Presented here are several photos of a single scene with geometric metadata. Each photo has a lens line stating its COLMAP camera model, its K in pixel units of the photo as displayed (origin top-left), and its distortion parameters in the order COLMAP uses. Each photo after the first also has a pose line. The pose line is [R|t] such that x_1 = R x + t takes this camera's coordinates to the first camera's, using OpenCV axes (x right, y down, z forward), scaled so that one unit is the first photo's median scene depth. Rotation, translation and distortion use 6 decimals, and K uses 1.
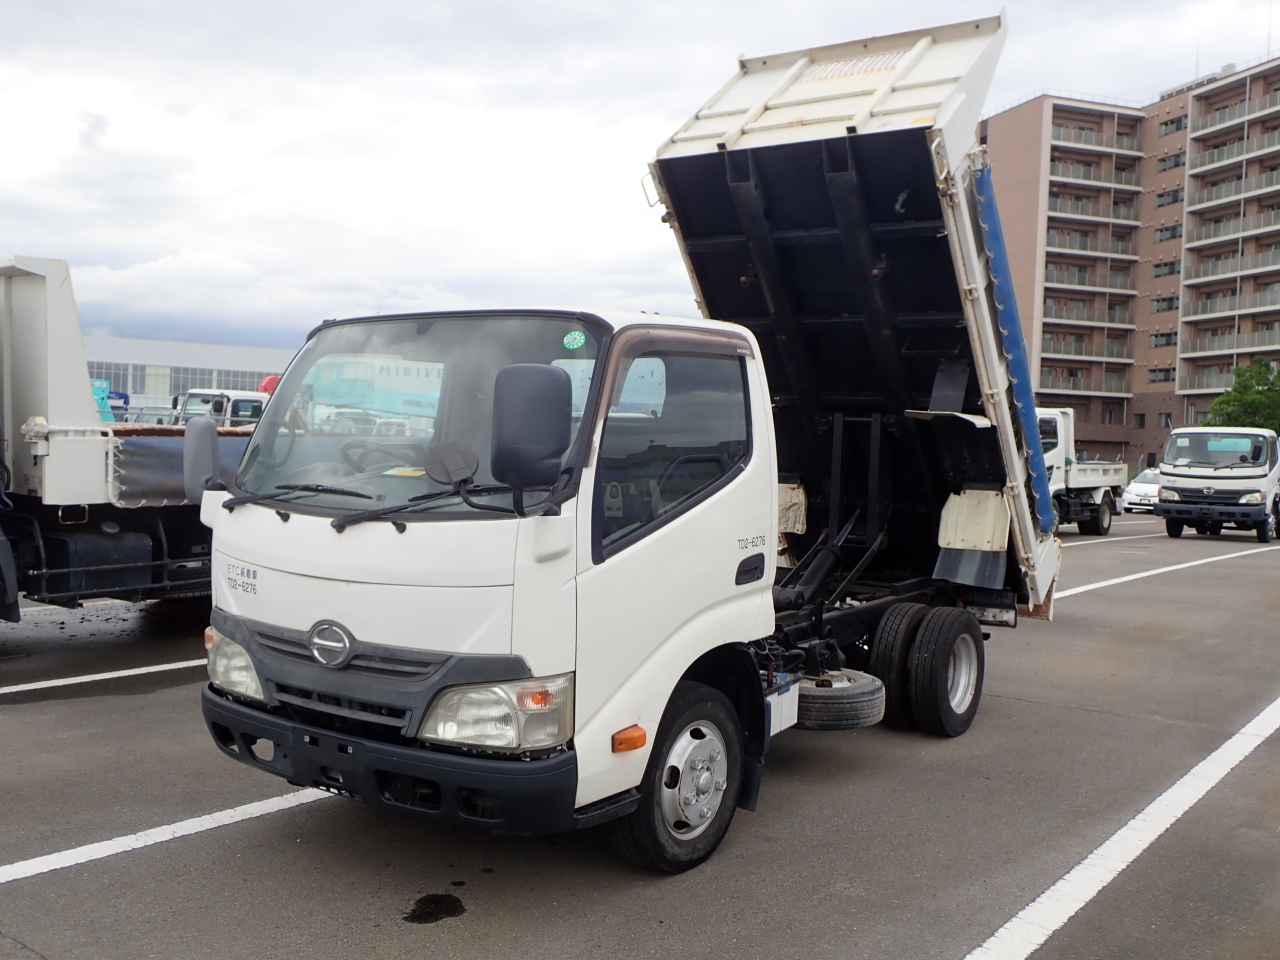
lens RADIAL K [[1178.7, 0, 651.4], [0, 1178.7, 481.5], [0, 0, 1]] dist [0.021248, 0.000000]
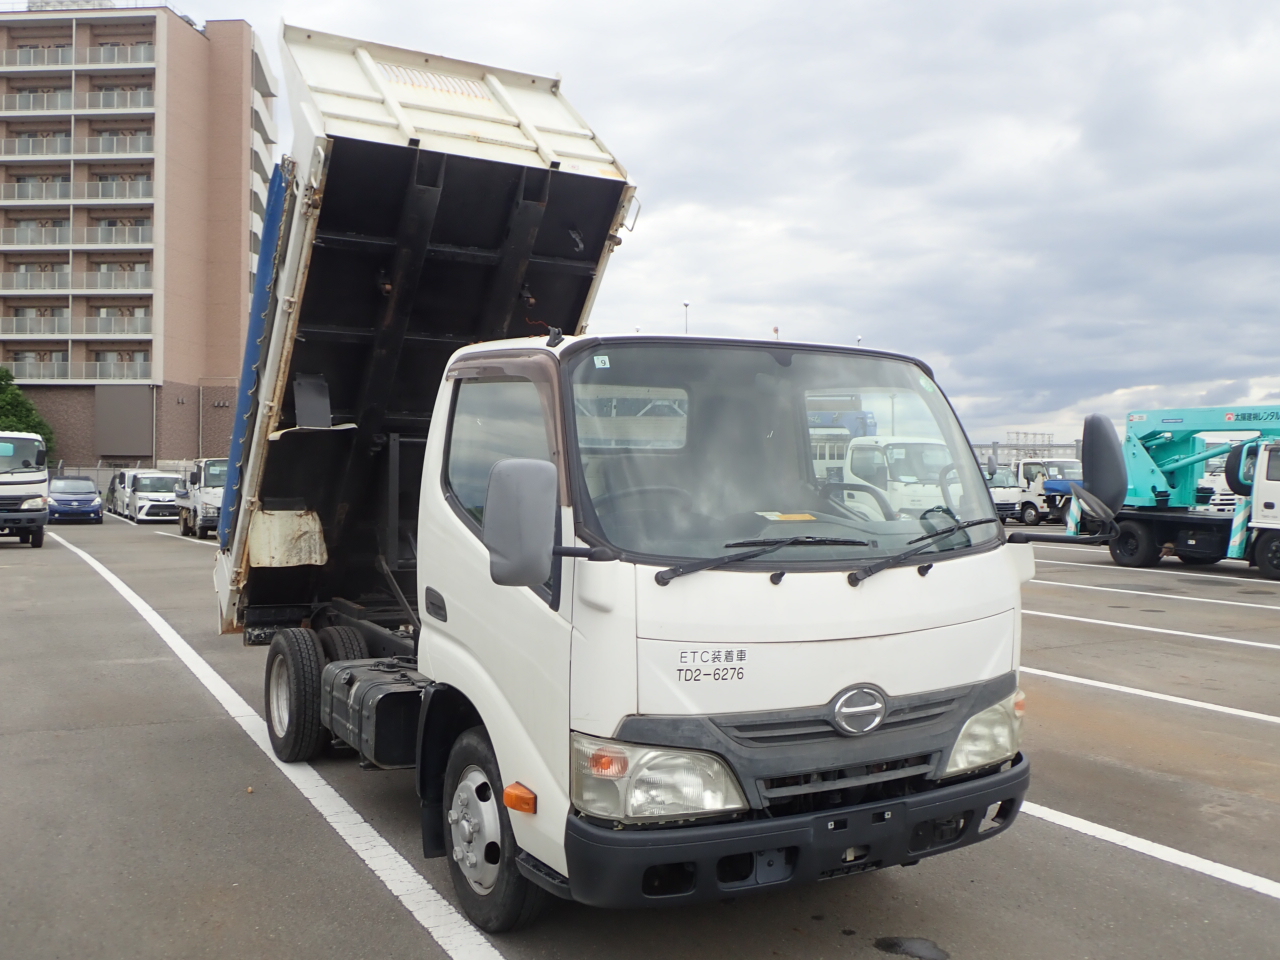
lens RADIAL K [[1178.7, 0, 641.7], [0, 1178.7, 487.0], [0, 0, 1]] dist [0.021248, 0.000000]
pose [[0.434286, -0.043933, 0.899703, -1.089584], [0.038879, 0.998793, 0.030005, -0.062796], [-0.899936, 0.021948, 0.435470, 0.712033]]
